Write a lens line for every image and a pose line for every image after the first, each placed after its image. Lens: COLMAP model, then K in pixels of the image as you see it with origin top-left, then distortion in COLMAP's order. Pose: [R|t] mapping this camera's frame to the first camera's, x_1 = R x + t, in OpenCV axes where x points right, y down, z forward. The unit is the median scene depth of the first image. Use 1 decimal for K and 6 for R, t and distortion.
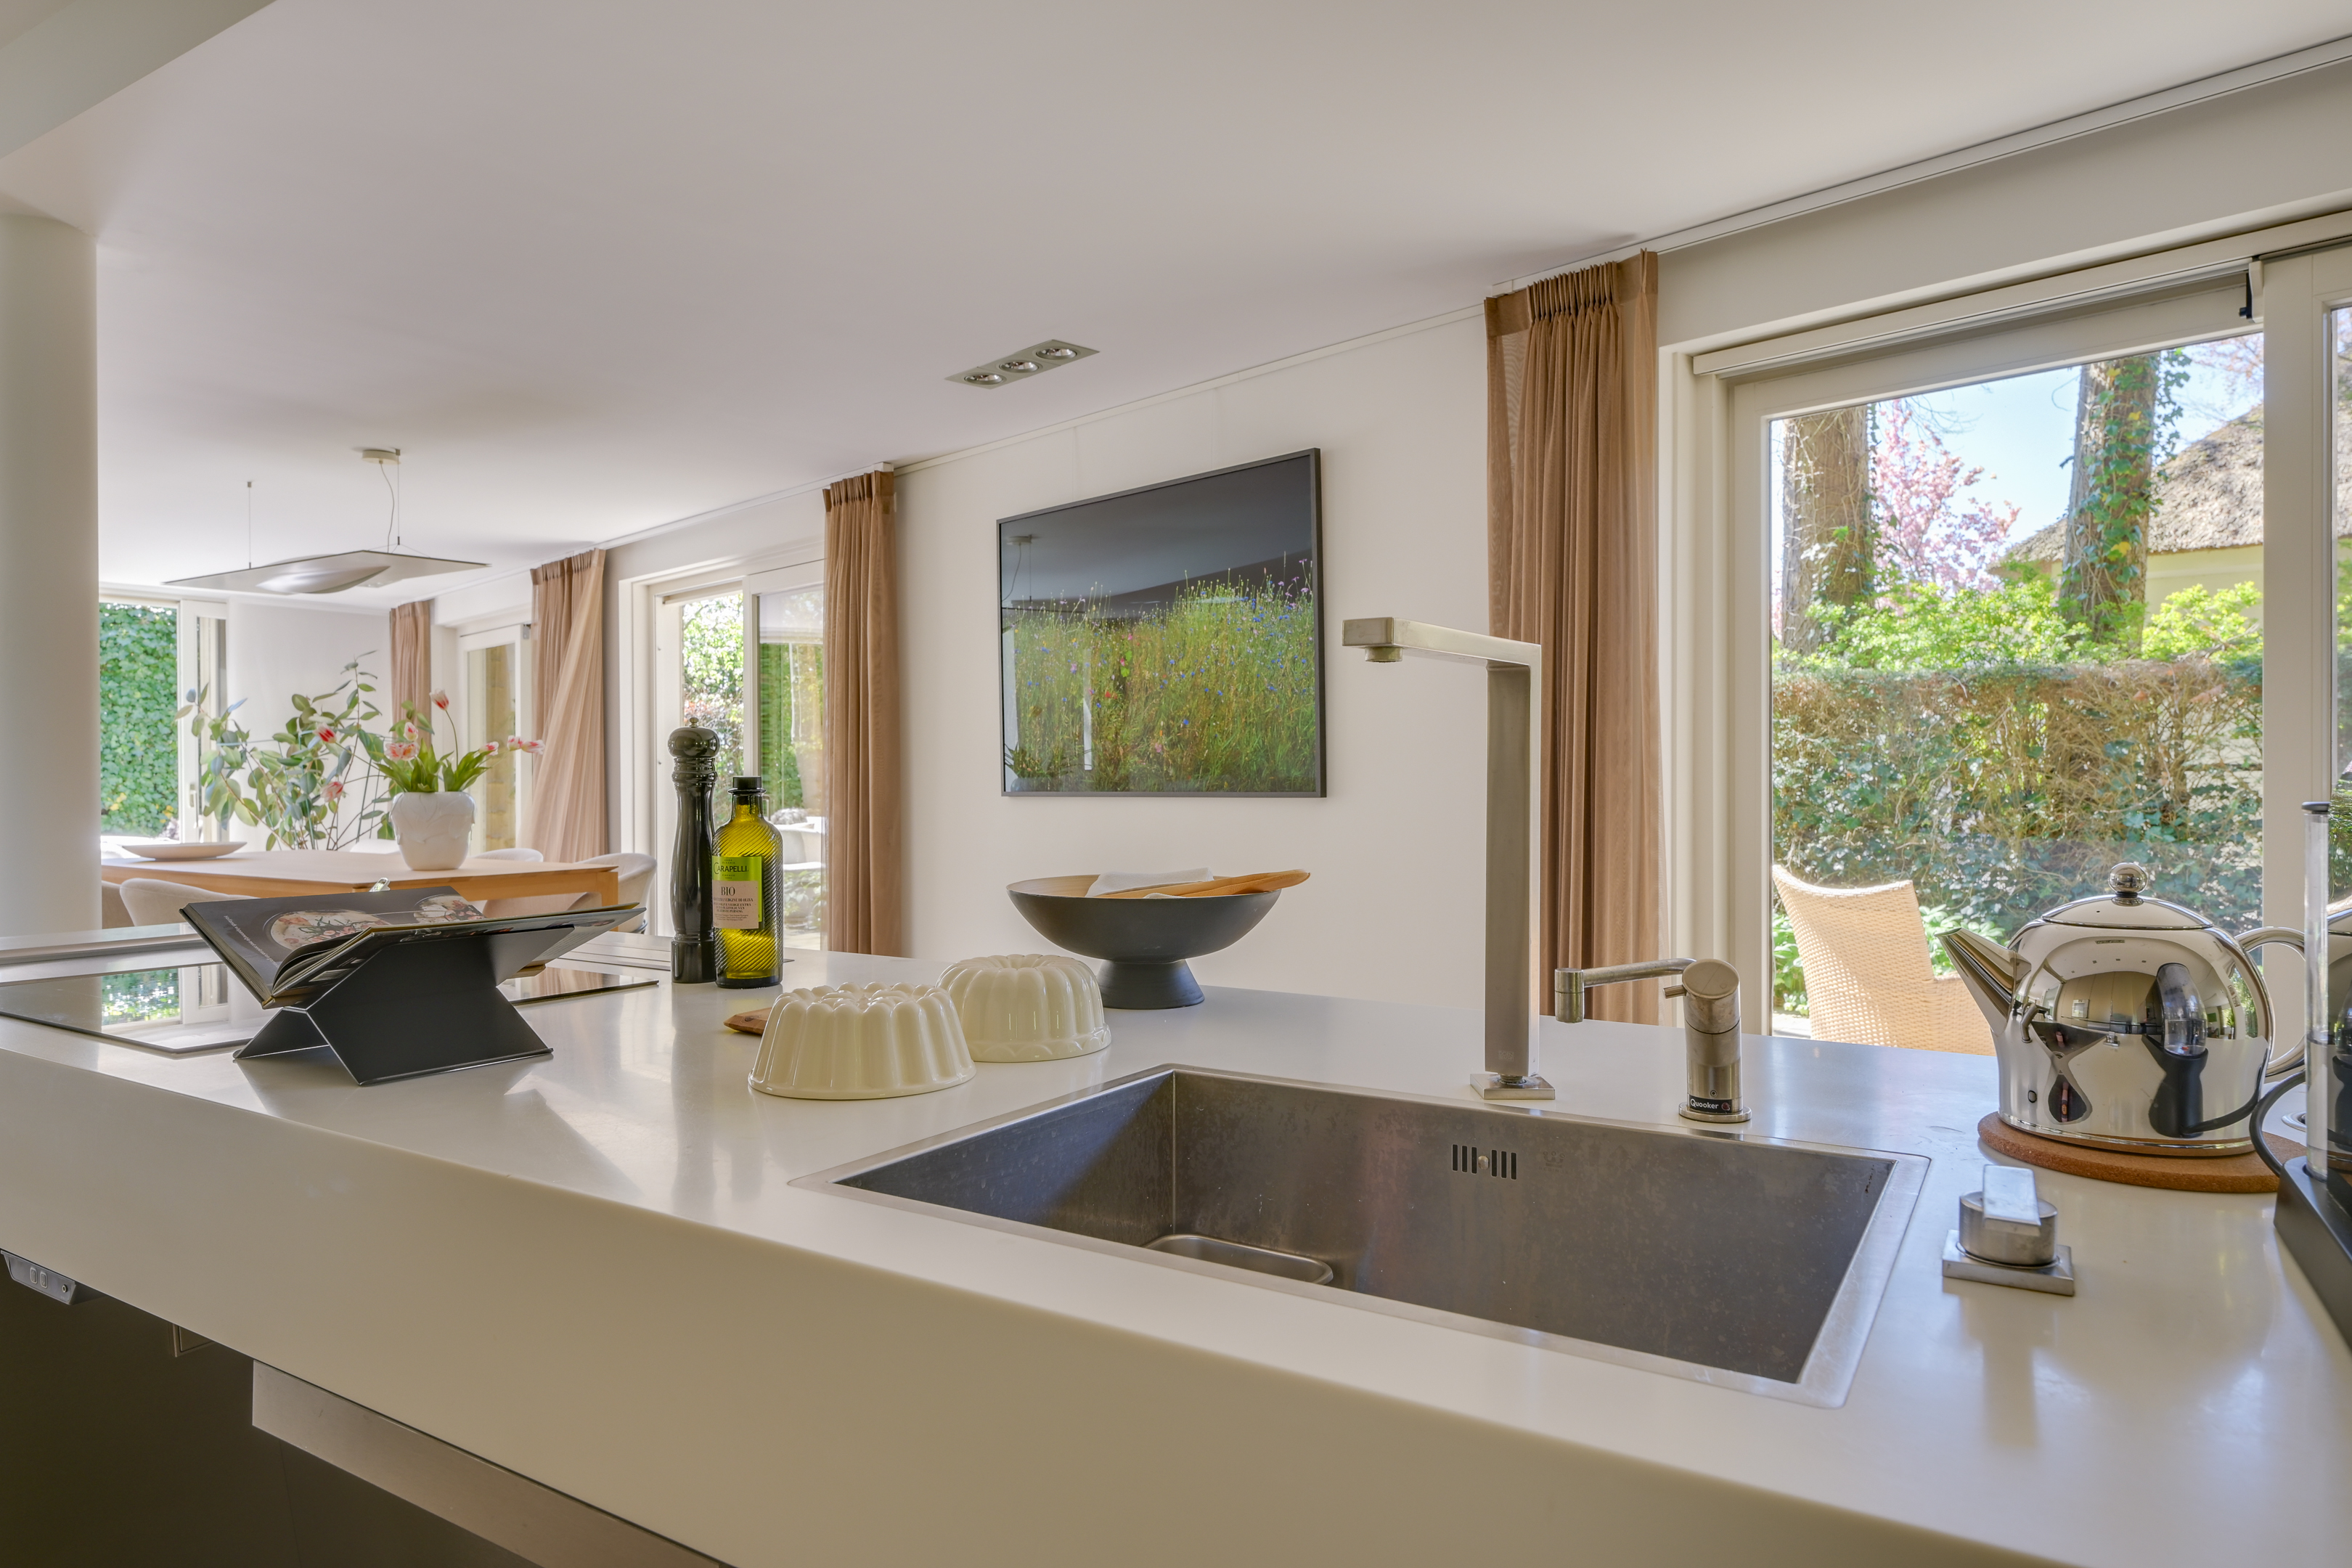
lens RADIAL K [[1398.5, 0, 1192.2], [0, 1398.5, 789.0], [0, 0, 1]] dist [-0.008671, 0.000627]
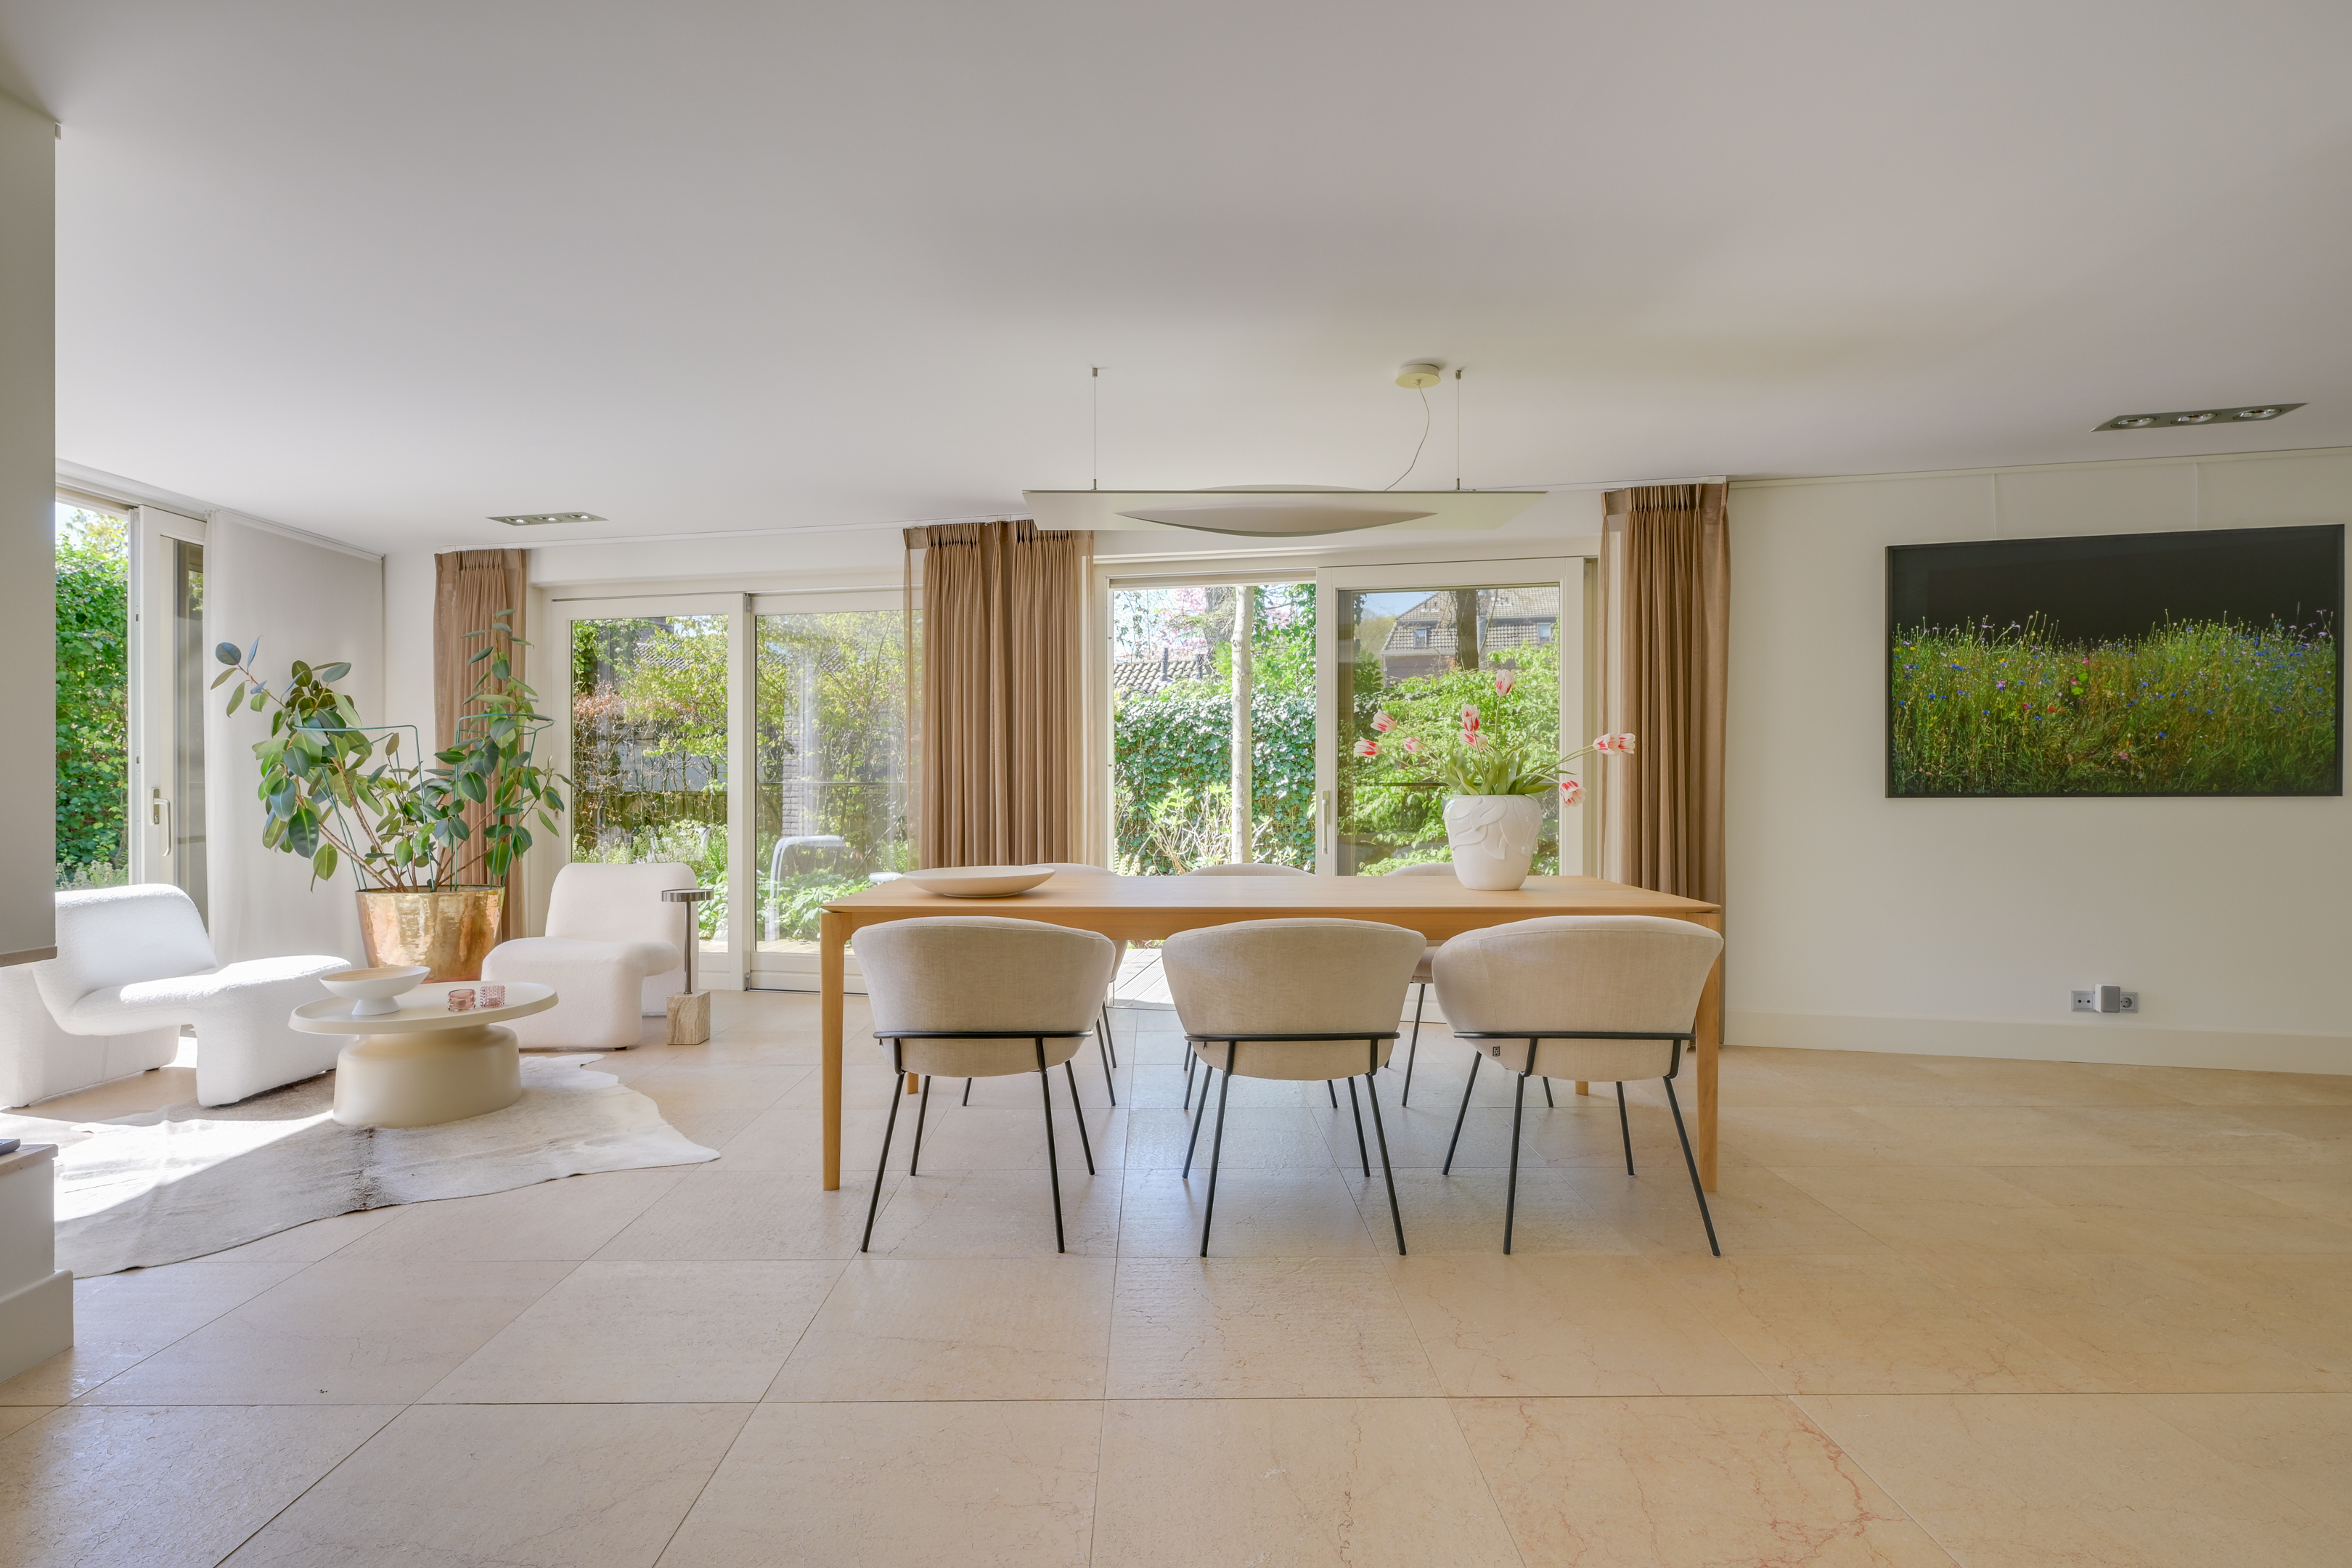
lens RADIAL K [[1139.0, 0, 1170.1], [0, 1139.0, 781.4], [0, 0, 1]] dist [0.002668, -0.000641]
pose [[0.851061, 0.012124, 0.524926, -1.272804], [-0.000233, 0.999742, -0.022713, 0.015116], [-0.525066, 0.019208, 0.850845, 0.626375]]
